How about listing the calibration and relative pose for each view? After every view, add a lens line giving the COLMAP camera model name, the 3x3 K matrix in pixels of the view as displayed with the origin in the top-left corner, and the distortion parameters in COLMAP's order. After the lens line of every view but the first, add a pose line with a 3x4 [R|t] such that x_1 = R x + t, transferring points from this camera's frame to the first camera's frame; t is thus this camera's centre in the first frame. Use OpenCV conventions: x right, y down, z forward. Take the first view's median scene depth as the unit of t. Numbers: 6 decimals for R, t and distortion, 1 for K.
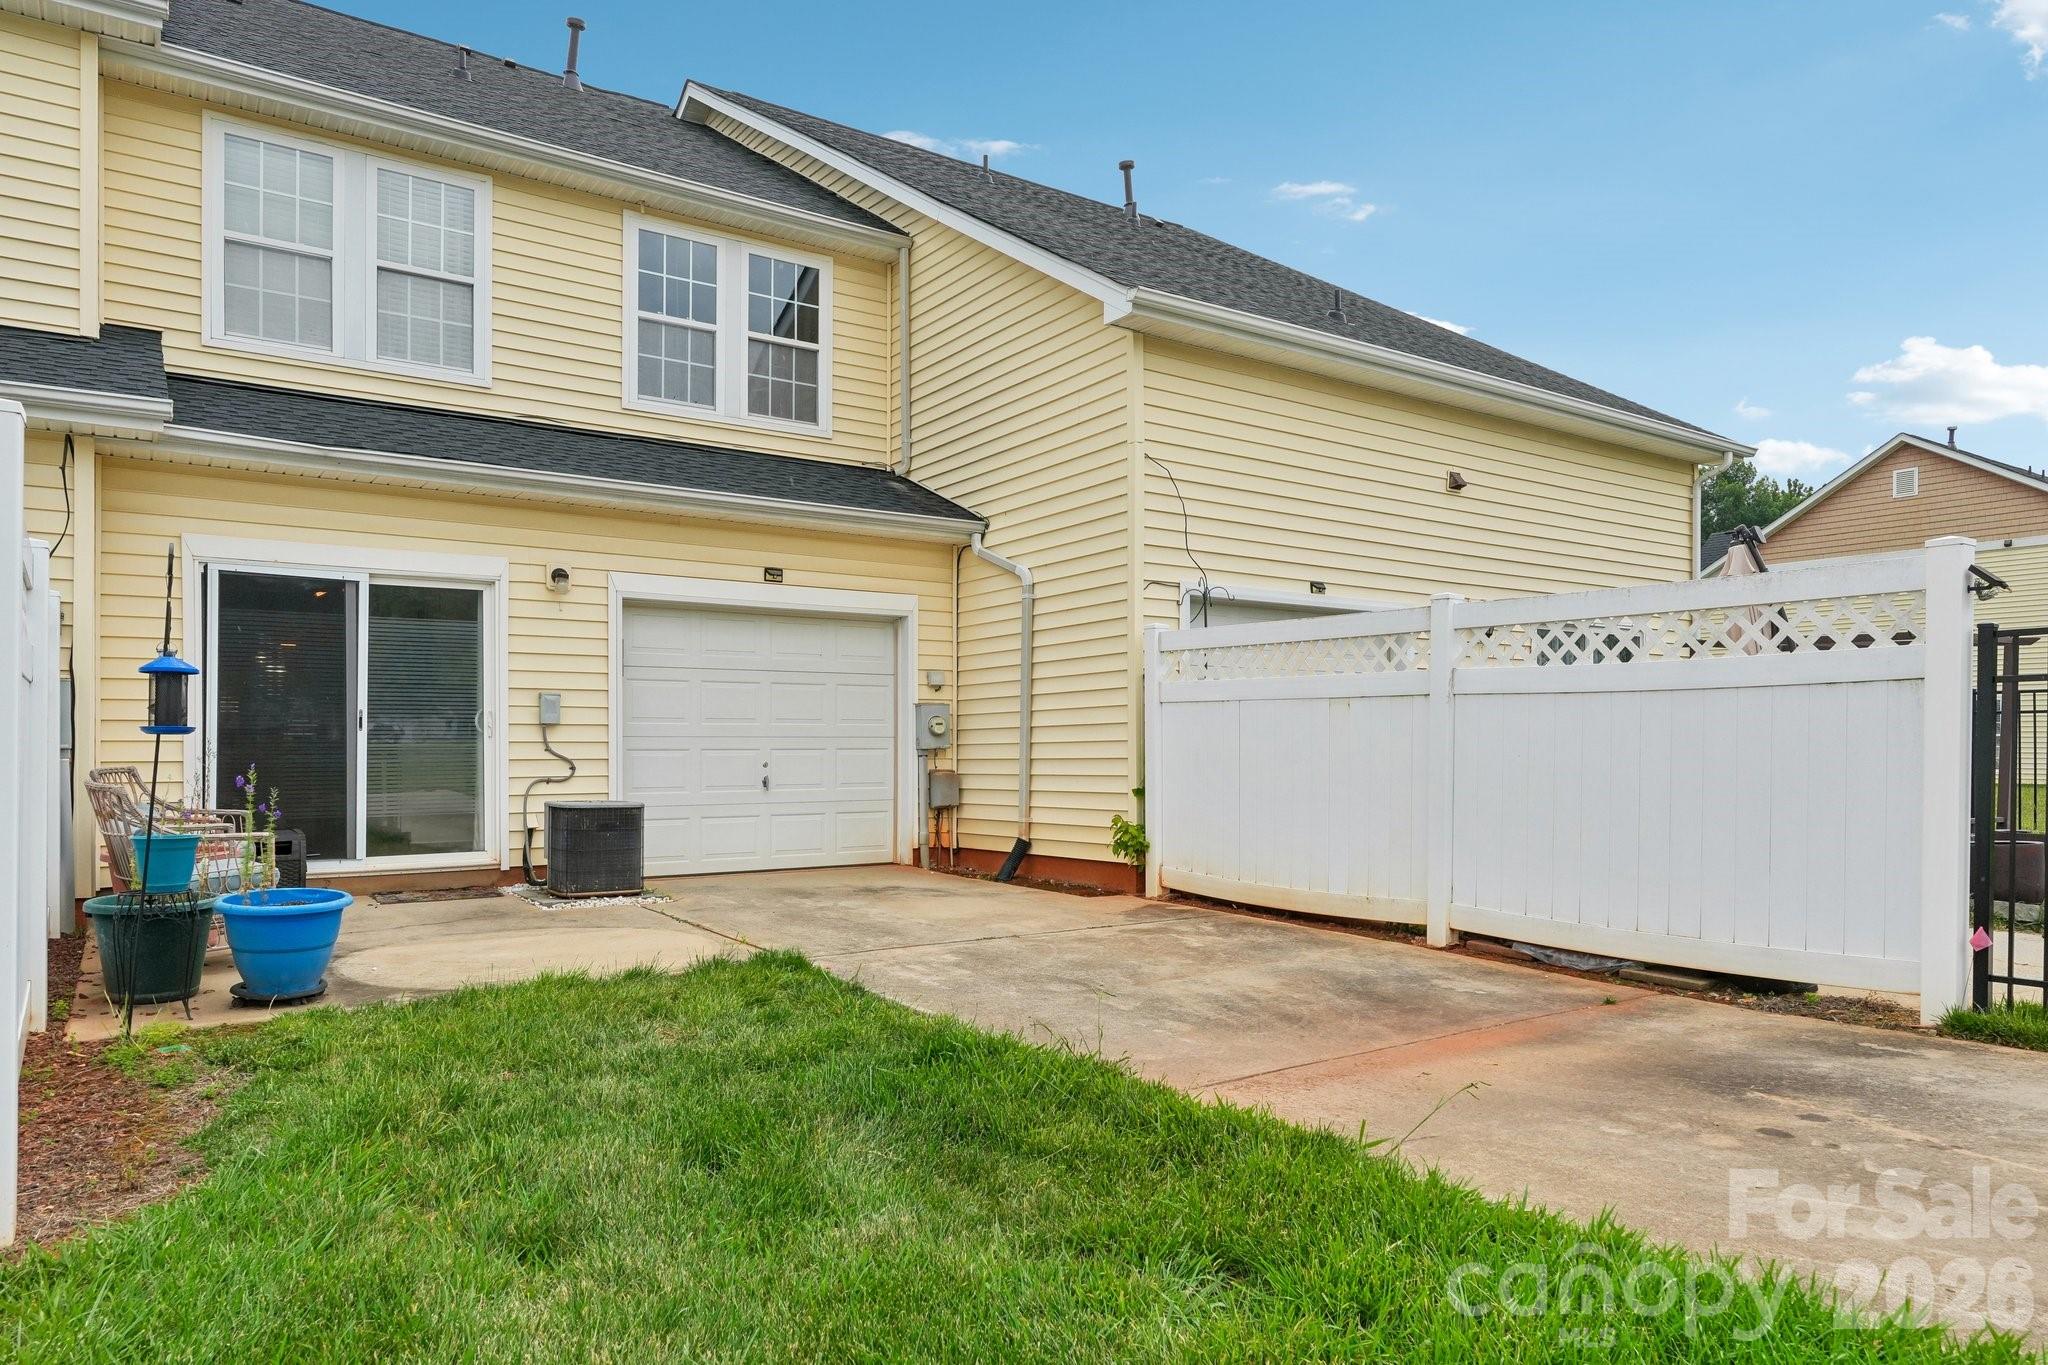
lens RADIAL K [[1307.2, 0, 1020.8], [0, 1307.2, 727.3], [0, 0, 1]] dist [0.001927, 0.001866]
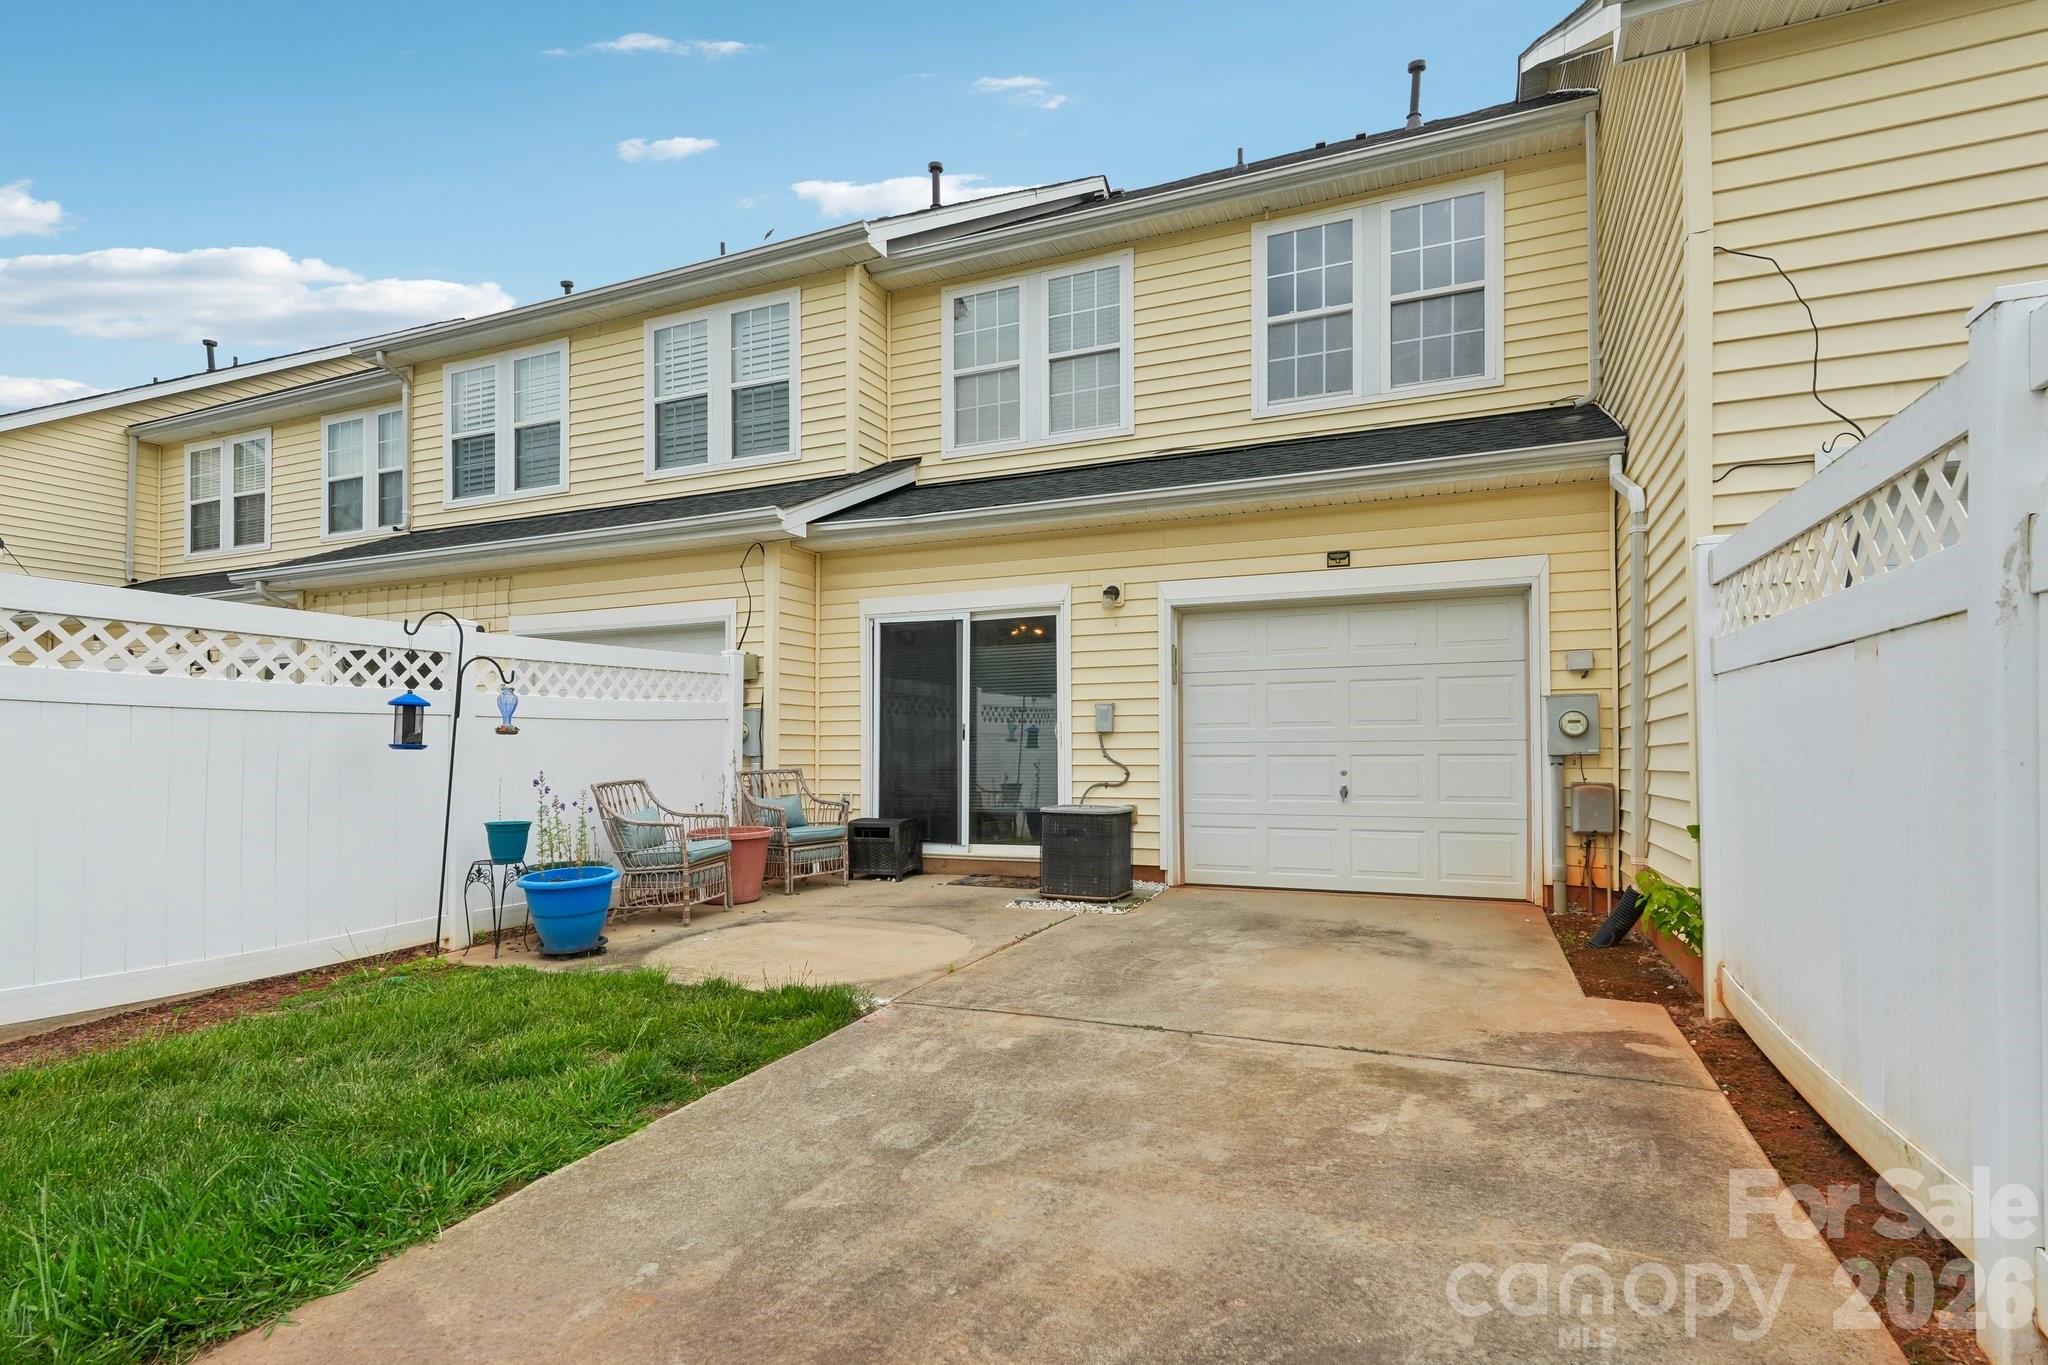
lens RADIAL K [[1020.9, 0, 1024.1], [0, 1020.9, 727.7], [0, 0, 1]] dist [0.009805, 0.000455]
pose [[0.533841, -0.021808, -0.845304, 0.301880], [0.017085, 0.999741, -0.015002, 0.005023], [0.845412, -0.006433, 0.534076, 0.479508]]
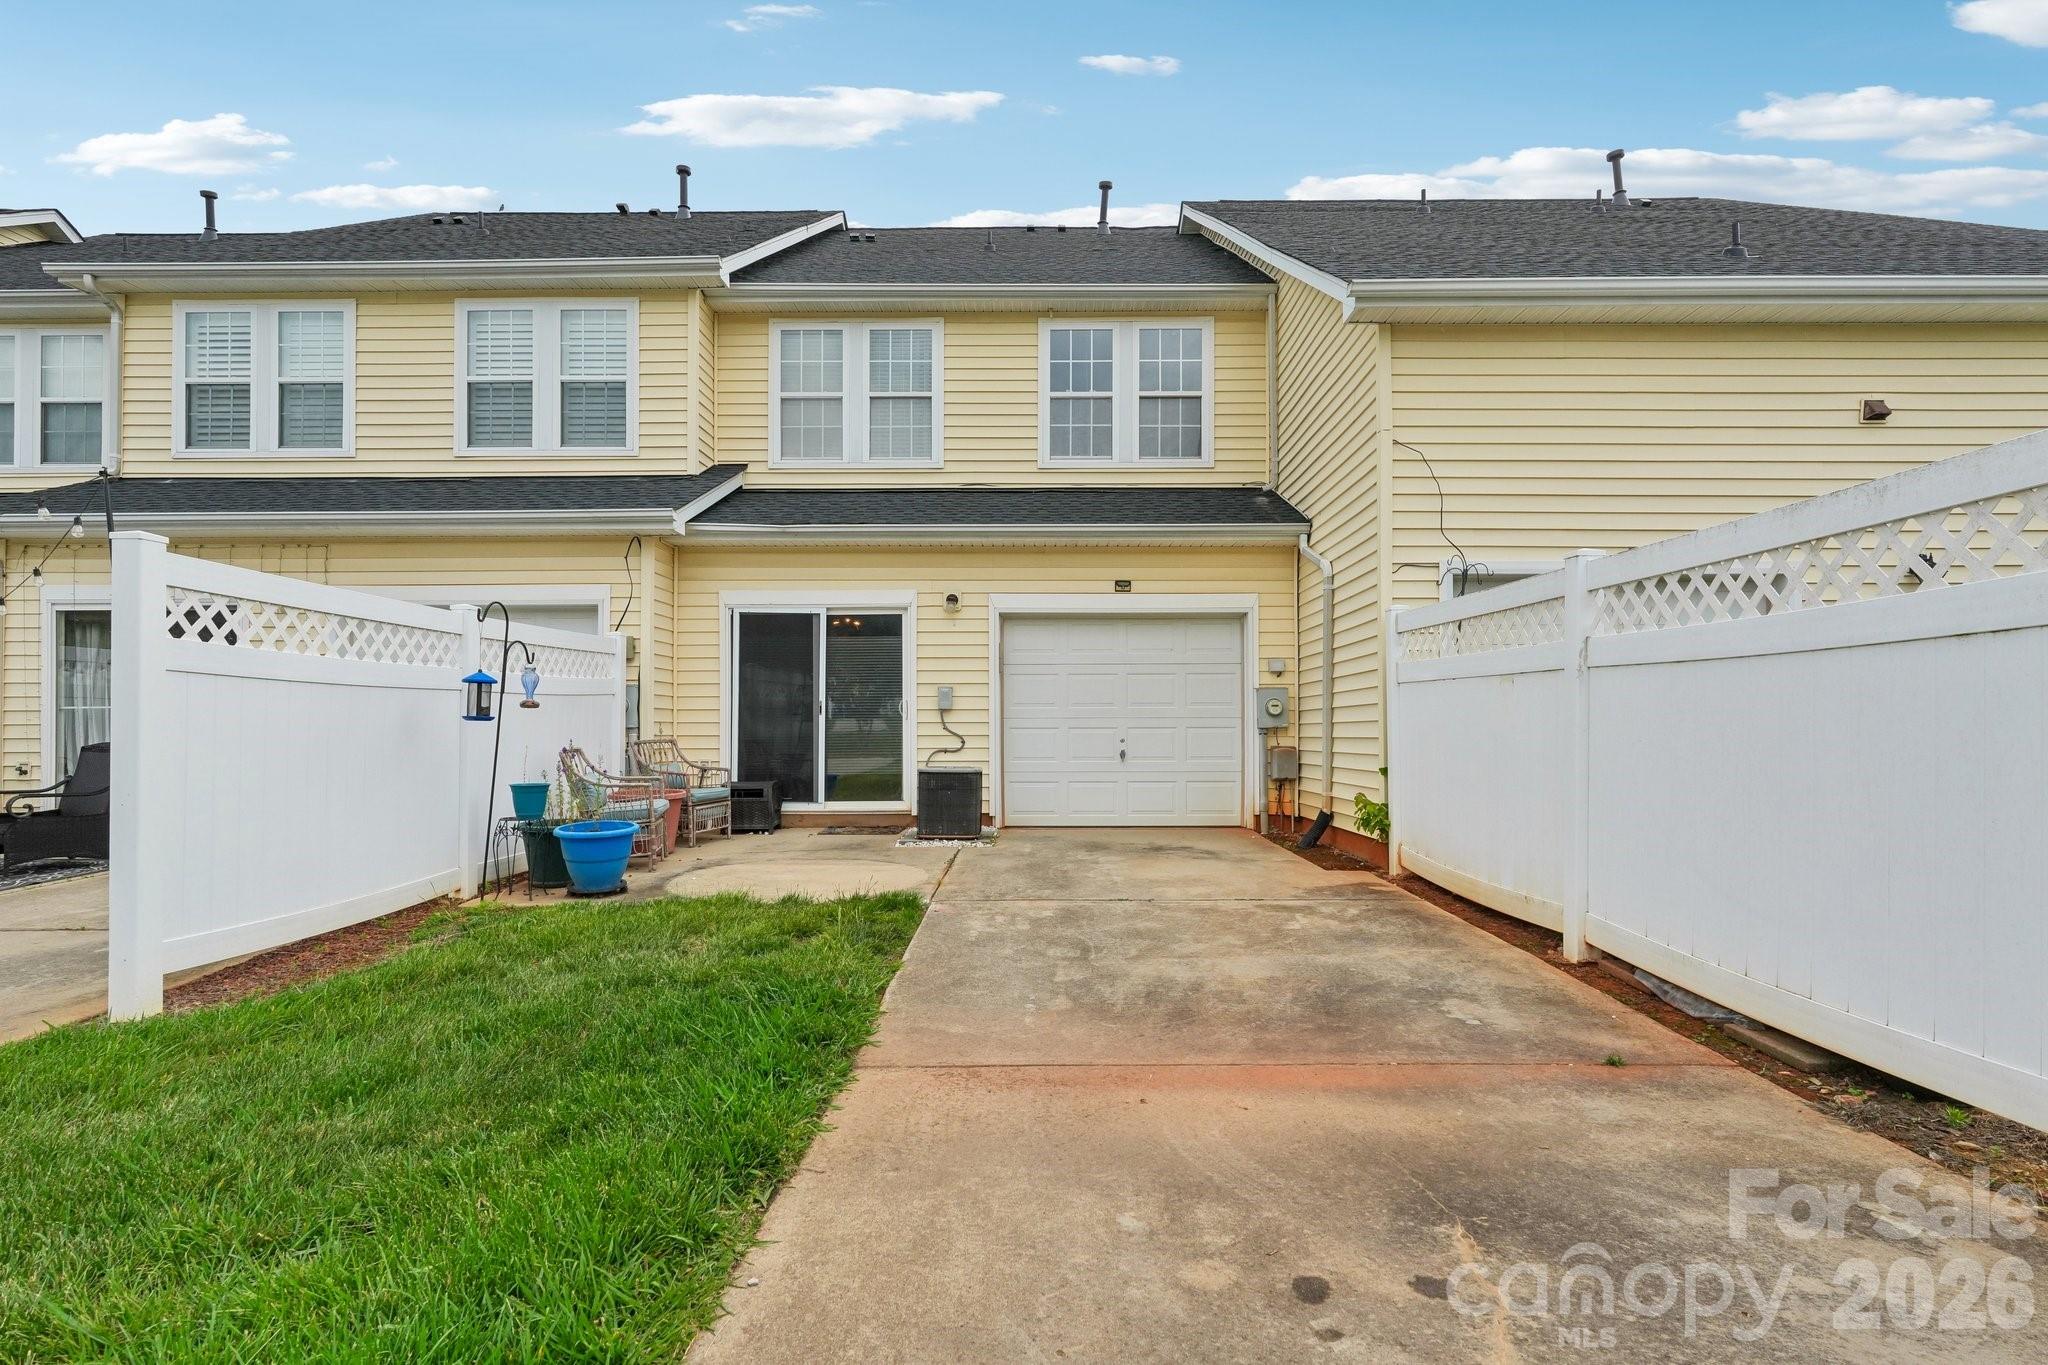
lens RADIAL K [[1009.9, 0, 1026.6], [0, 1009.9, 695.1], [0, 0, 1]] dist [0.000059, 0.000700]
pose [[0.819109, -0.016665, -0.573395, 0.299396], [0.009232, 0.999831, -0.015870, 0.000101], [0.573563, 0.007706, 0.819125, 0.183443]]
